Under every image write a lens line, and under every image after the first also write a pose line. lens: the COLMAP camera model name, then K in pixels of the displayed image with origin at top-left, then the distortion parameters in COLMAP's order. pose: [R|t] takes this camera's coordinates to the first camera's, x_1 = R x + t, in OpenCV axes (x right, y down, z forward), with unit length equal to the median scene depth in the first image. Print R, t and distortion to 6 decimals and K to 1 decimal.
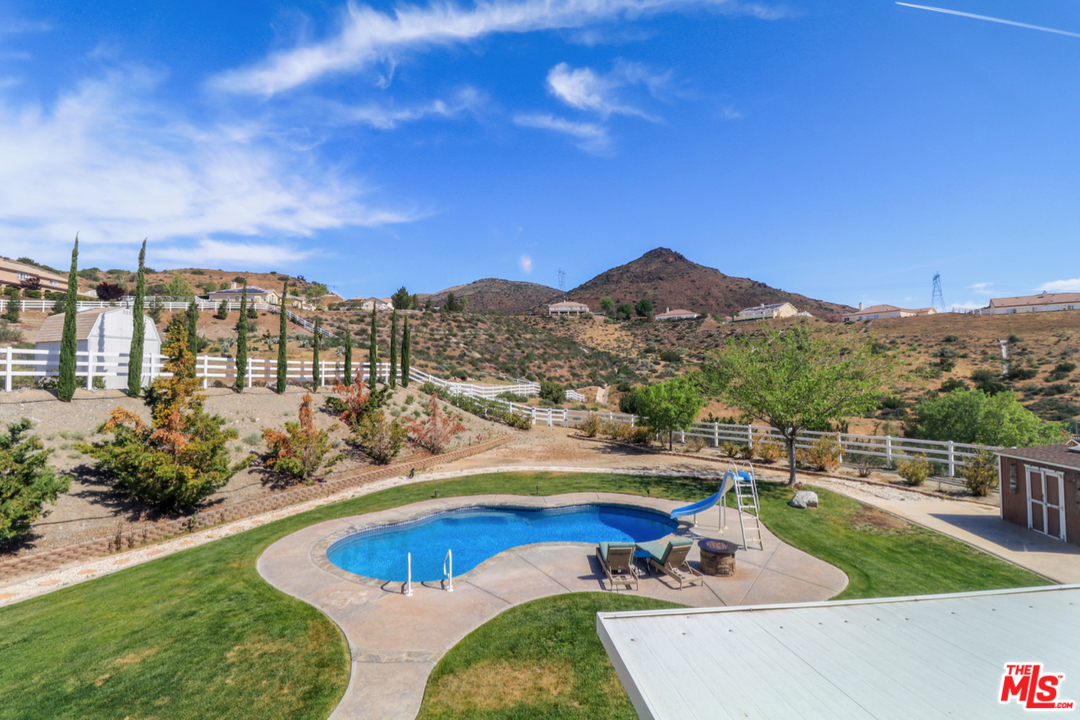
lens RADIAL K [[511.4, 0, 533.8], [0, 511.4, 356.0], [0, 0, 1]] dist [-0.007804, -0.005242]
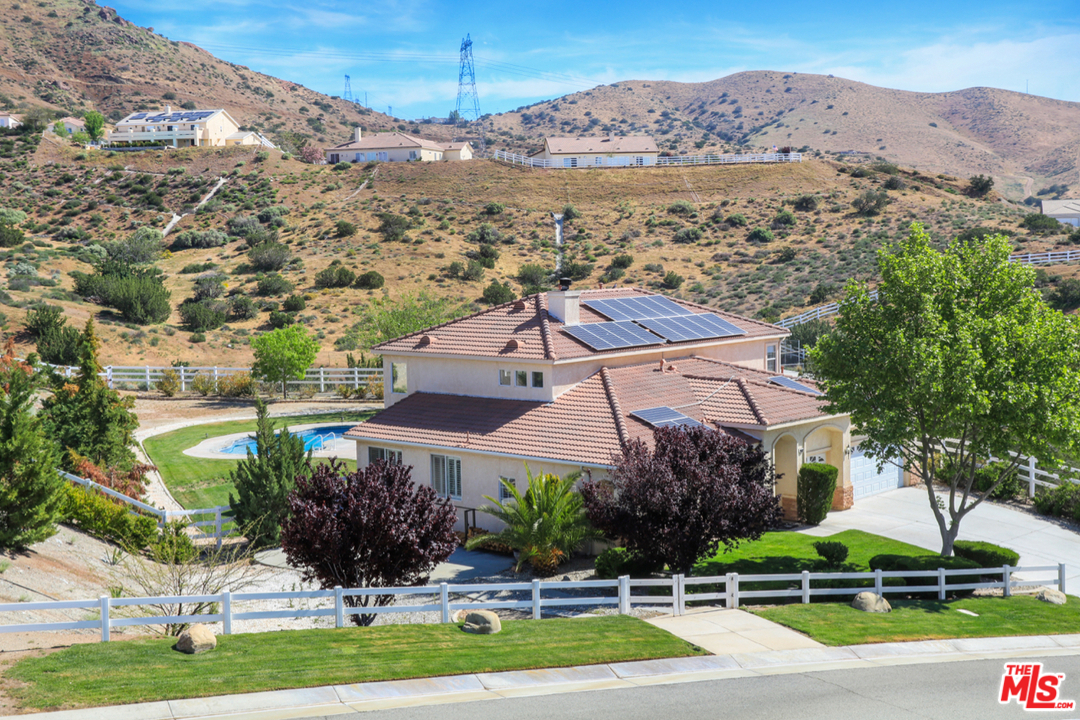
lens RADIAL K [[1397.8, 0, 539.8], [0, 1397.8, 359.9], [0, 0, 1]] dist [0.000538, 0.000000]
pose [[0.747678, -0.063139, 0.661053, -0.279808], [-0.016666, 0.993372, 0.113730, -0.050660], [-0.663852, -0.096051, 0.741670, -0.325720]]
